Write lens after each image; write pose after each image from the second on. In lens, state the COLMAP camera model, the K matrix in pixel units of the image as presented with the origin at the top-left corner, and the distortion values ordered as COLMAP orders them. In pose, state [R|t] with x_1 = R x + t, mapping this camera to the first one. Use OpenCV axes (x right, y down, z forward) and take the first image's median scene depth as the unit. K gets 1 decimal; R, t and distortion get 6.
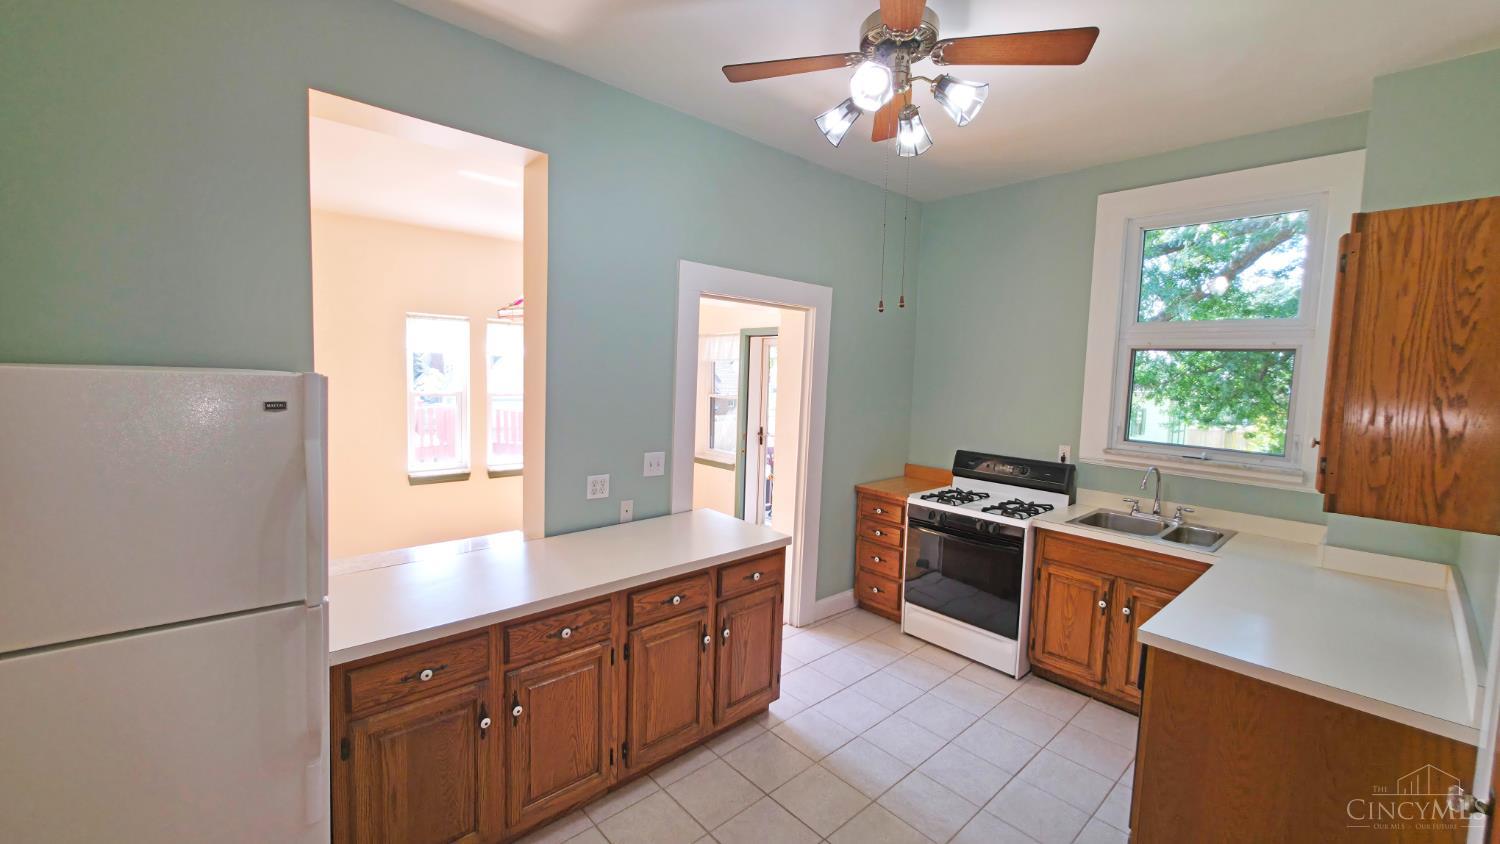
lens RADIAL K [[596.3, 0, 743.8], [0, 596.3, 411.9], [0, 0, 1]] dist [-0.000672, 0.000089]
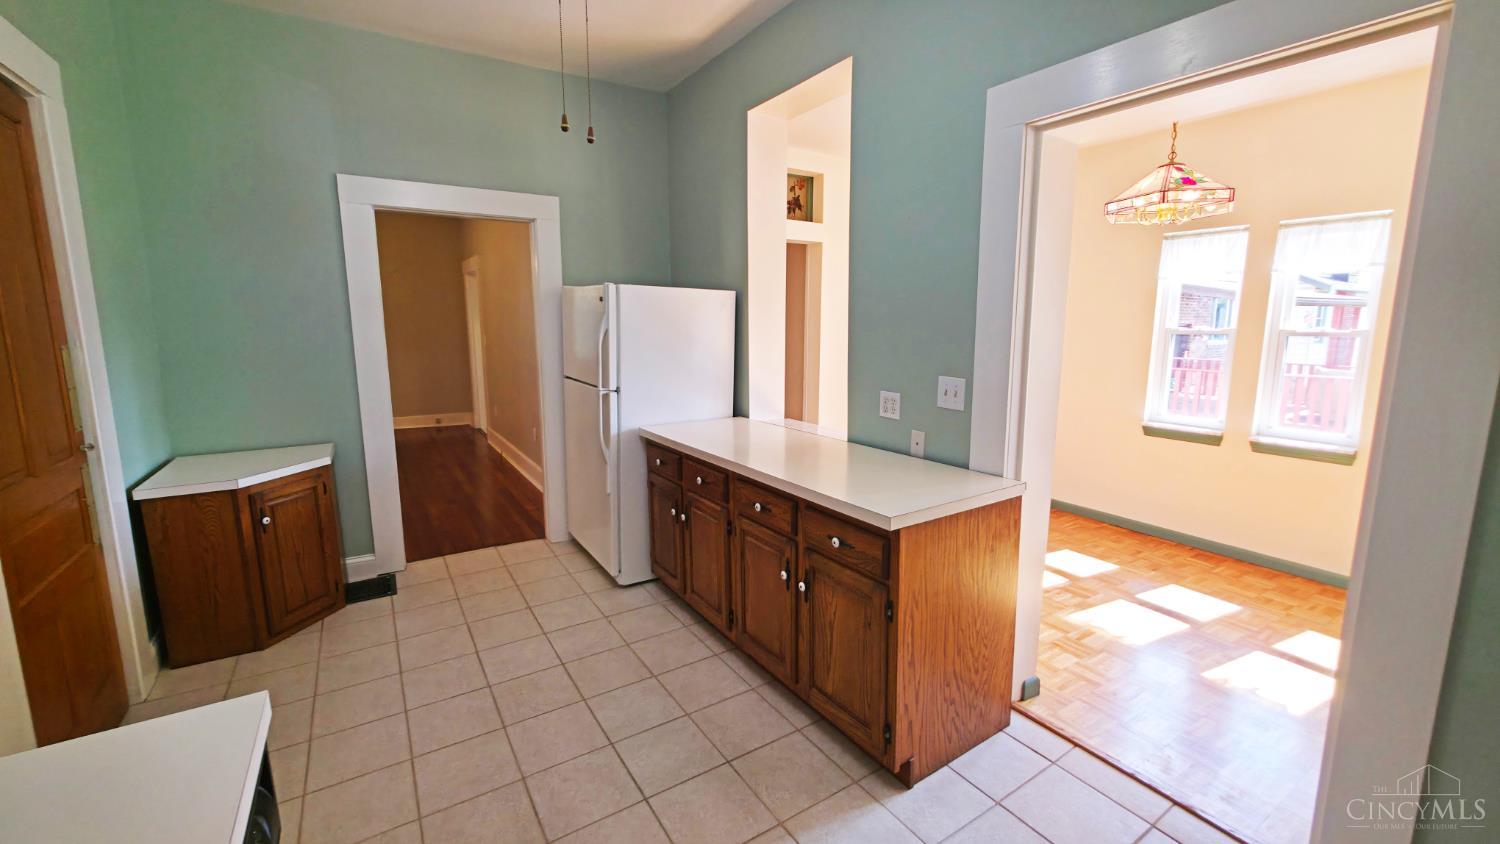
lens RADIAL K [[596.3, 0, 743.8], [0, 596.3, 411.9], [0, 0, 1]] dist [-0.000672, 0.000089]
pose [[-0.154066, 0.117831, -0.981009, 0.662471], [-0.079921, 0.988124, 0.131237, 0.035725], [0.984823, 0.098623, -0.142819, 0.905492]]
